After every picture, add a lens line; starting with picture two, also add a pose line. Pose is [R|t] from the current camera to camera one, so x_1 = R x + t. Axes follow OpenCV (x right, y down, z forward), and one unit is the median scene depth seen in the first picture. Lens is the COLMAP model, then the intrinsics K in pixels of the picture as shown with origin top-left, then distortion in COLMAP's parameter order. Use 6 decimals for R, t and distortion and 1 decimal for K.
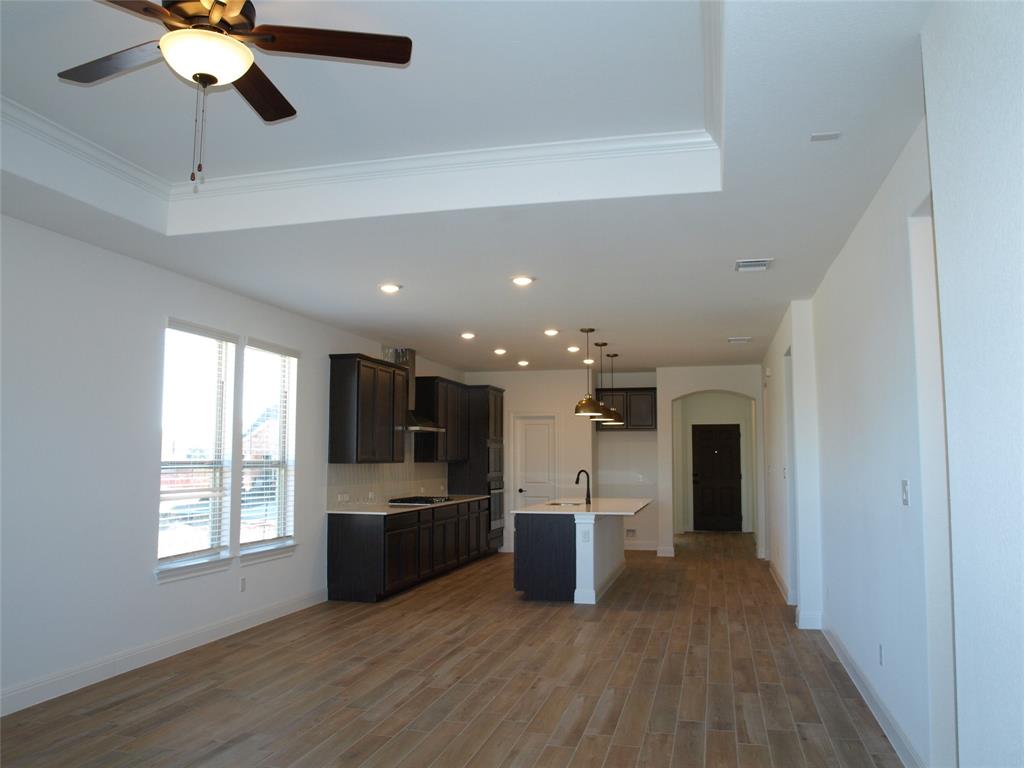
lens RADIAL K [[812.1, 0, 502.9], [0, 812.1, 376.9], [0, 0, 1]] dist [-0.119659, 0.083479]
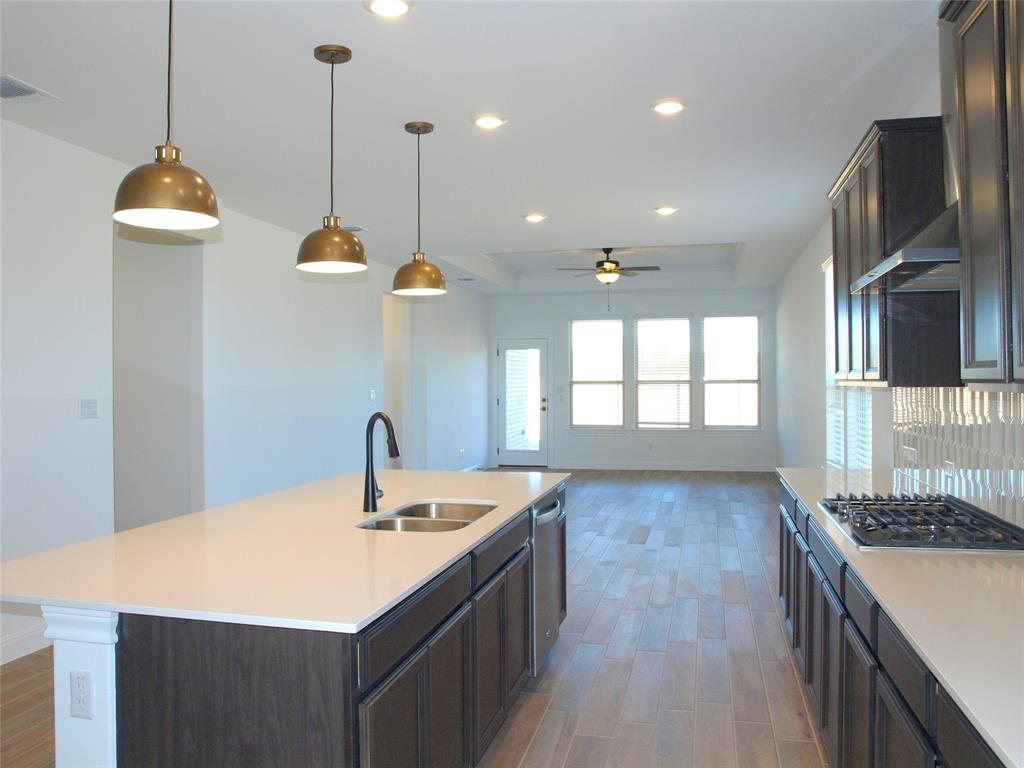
lens RADIAL K [[812.1, 0, 502.9], [0, 812.1, 376.9], [0, 0, 1]] dist [-0.119659, 0.083479]
pose [[-0.999918, 0.007525, -0.010396, 0.065250], [0.008568, 0.994519, -0.104204, 0.170377], [0.009555, -0.104284, -0.994502, 1.679775]]
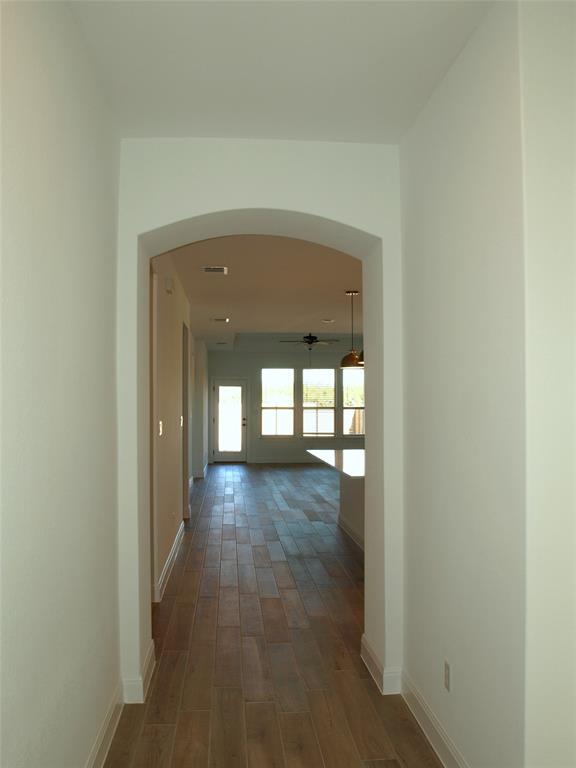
lens RADIAL K [[614.3, 0, 289.4], [0, 614.3, 396.2], [0, 0, 1]] dist [-0.116882, 0.088739]
pose [[-0.938475, -0.004378, -0.345321, 0.525812], [0.034884, 0.993604, -0.107400, 0.187840], [0.343582, -0.112839, -0.932319, 1.910757]]
